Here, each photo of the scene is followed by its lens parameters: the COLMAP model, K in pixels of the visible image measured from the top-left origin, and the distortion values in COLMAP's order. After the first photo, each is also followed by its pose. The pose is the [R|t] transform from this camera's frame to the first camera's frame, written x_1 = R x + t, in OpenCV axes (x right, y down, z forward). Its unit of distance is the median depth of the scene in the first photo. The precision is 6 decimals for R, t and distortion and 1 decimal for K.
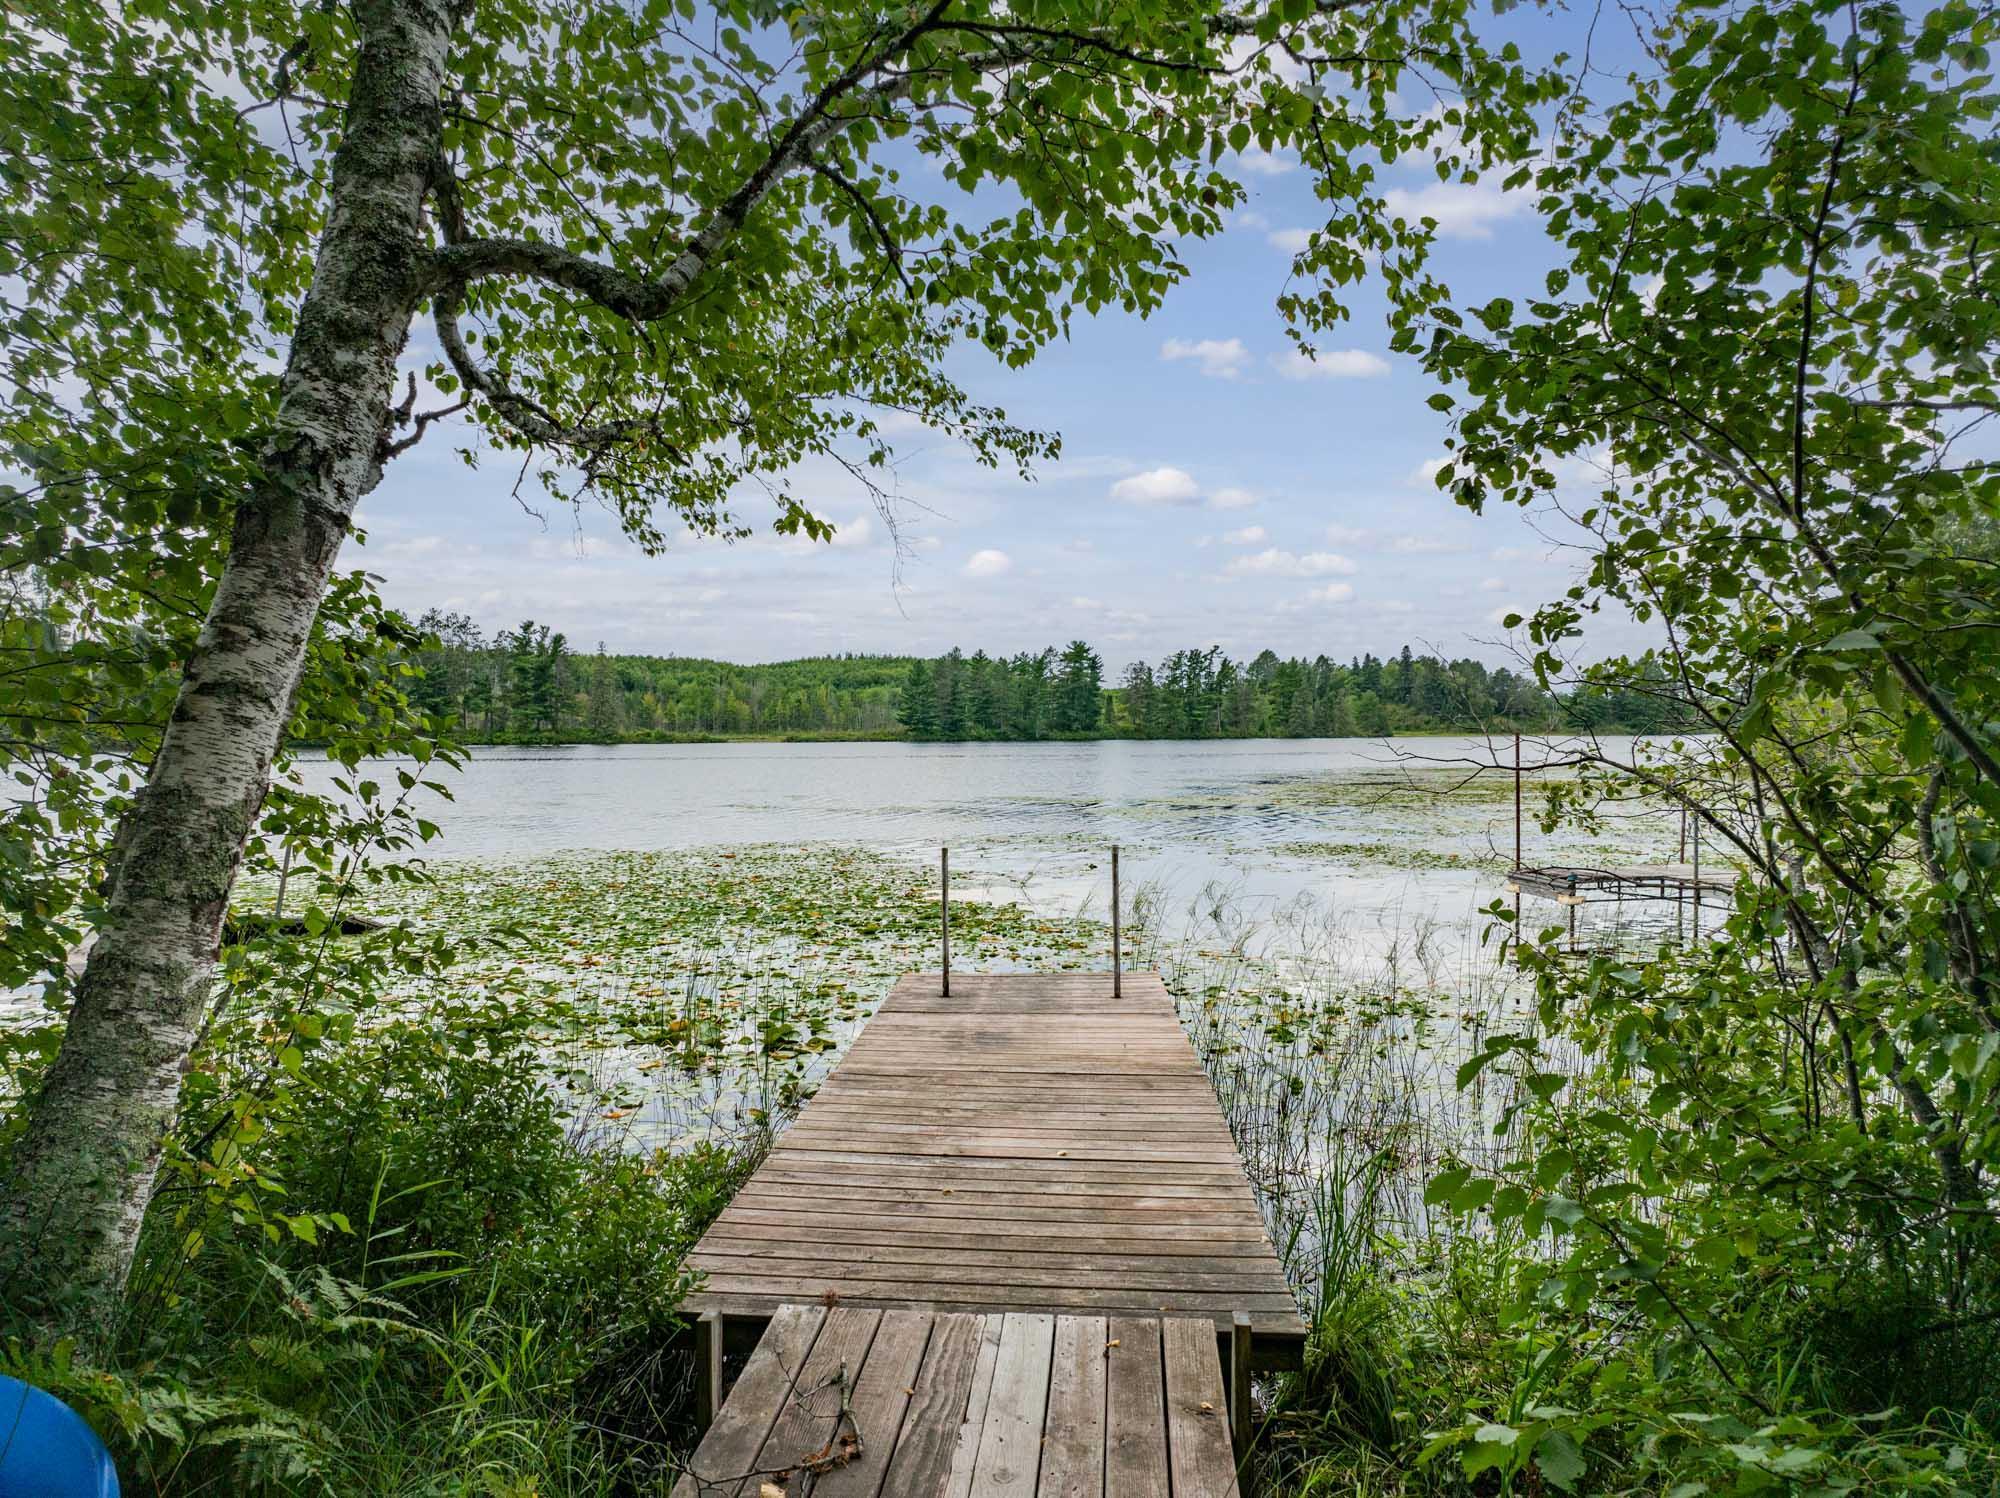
lens RADIAL K [[1388.5, 0, 993.3], [0, 1388.5, 738.1], [0, 0, 1]] dist [-0.036073, -0.001896]
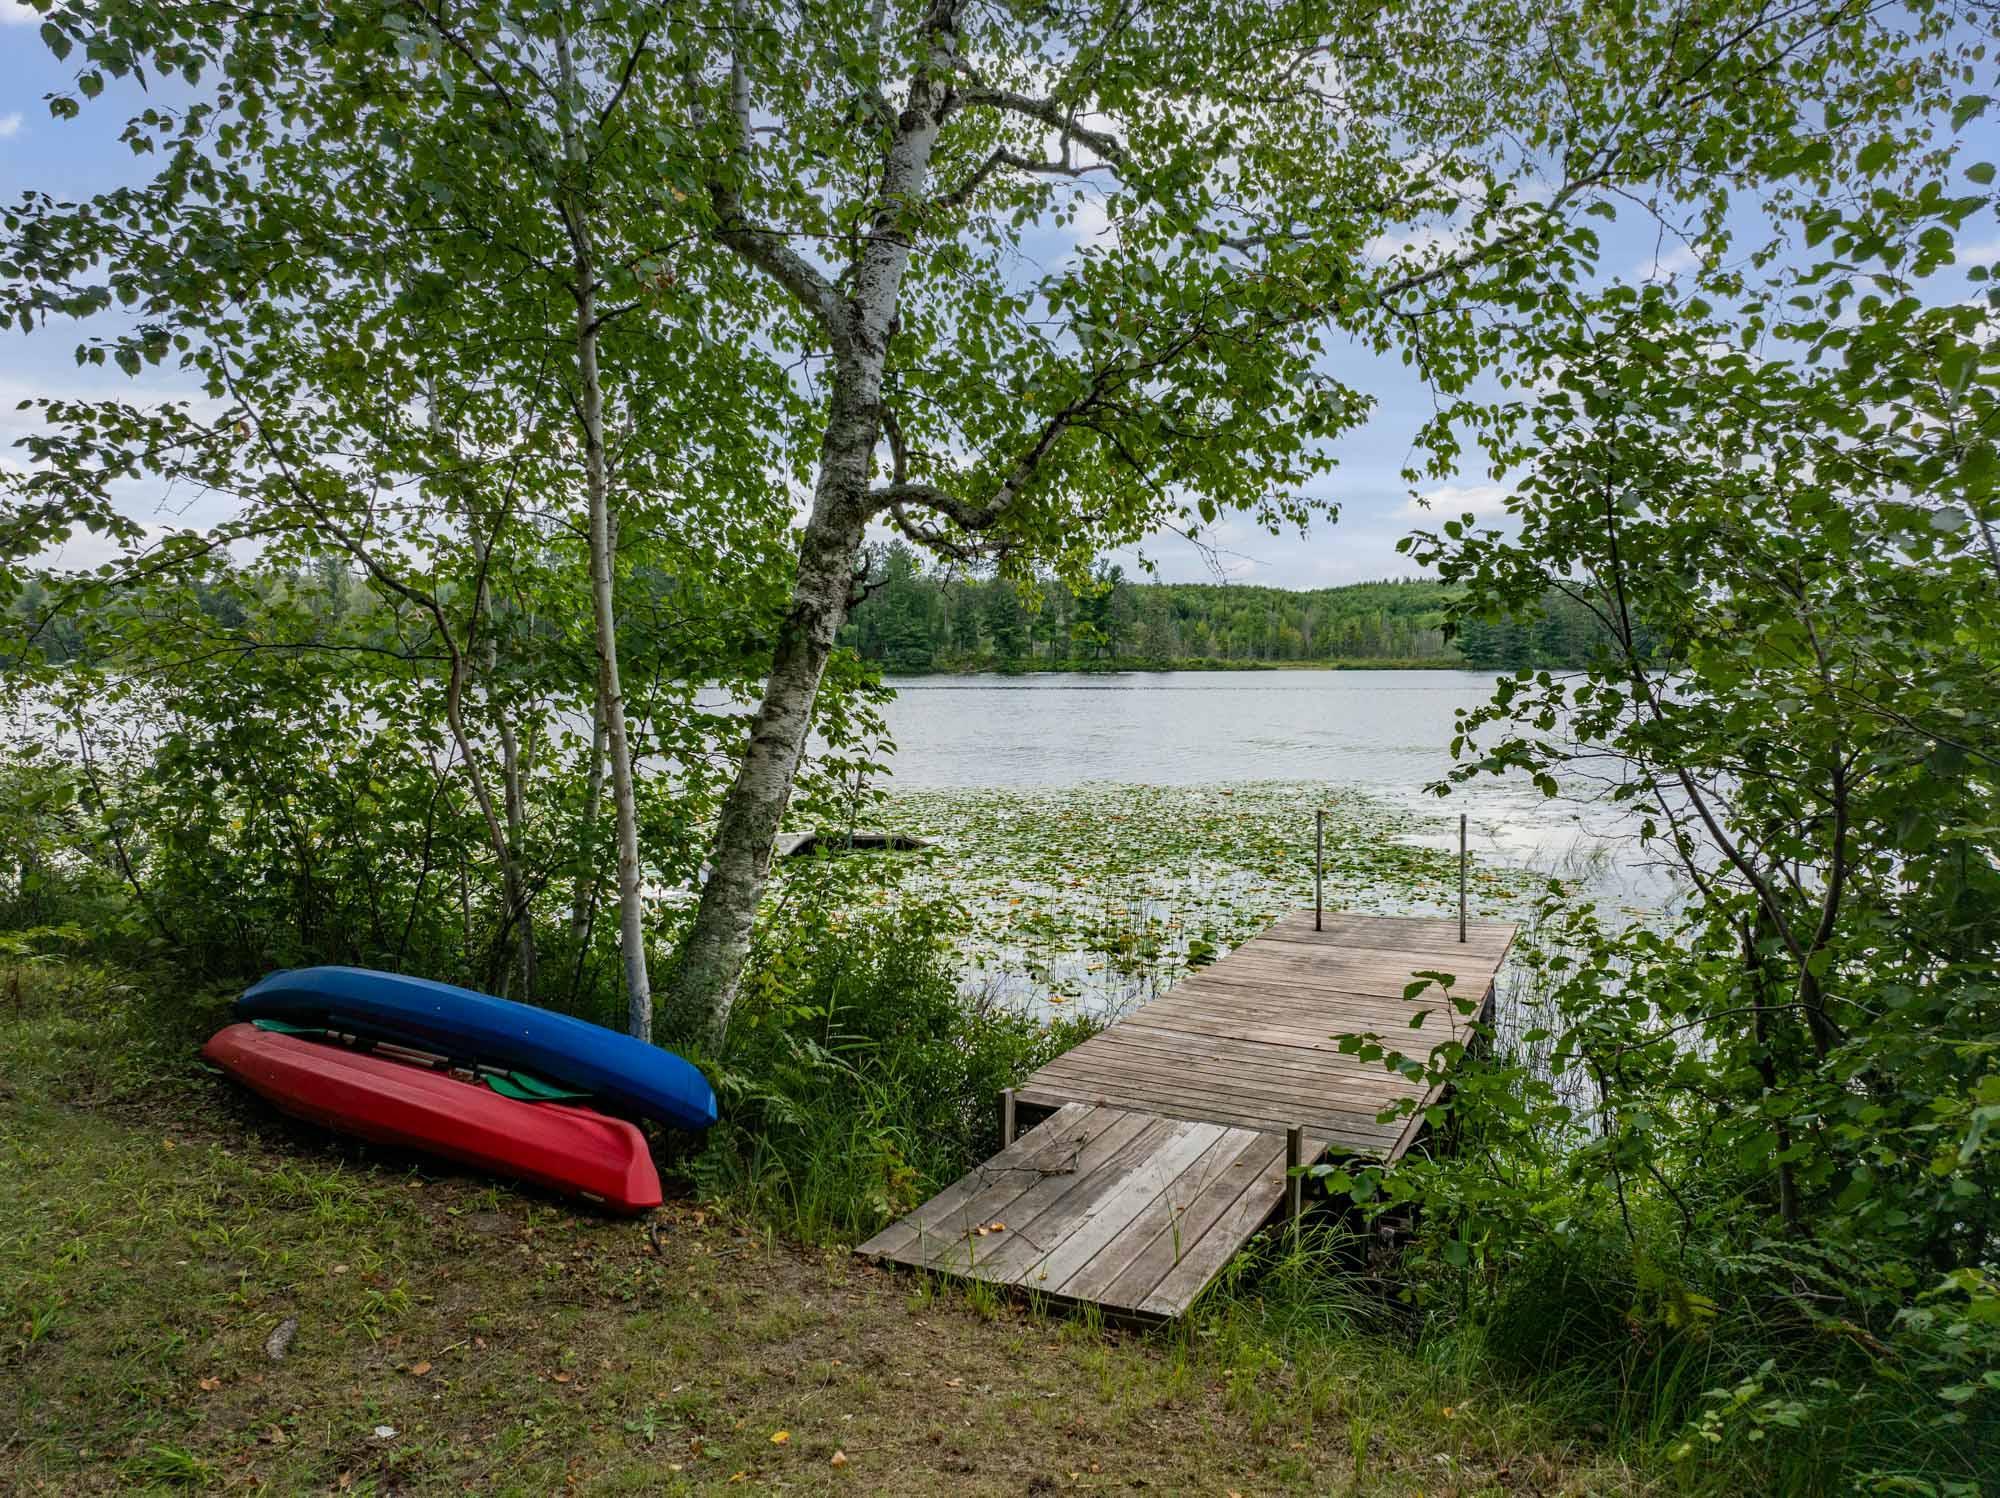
lens RADIAL K [[1388.5, 0, 993.3], [0, 1388.5, 738.1], [0, 0, 1]] dist [-0.036073, -0.001896]
pose [[0.922930, 0.021585, -0.384362, 0.270371], [-0.000942, 0.998550, 0.053815, -0.080566], [0.384966, -0.049306, 0.921613, -0.379965]]
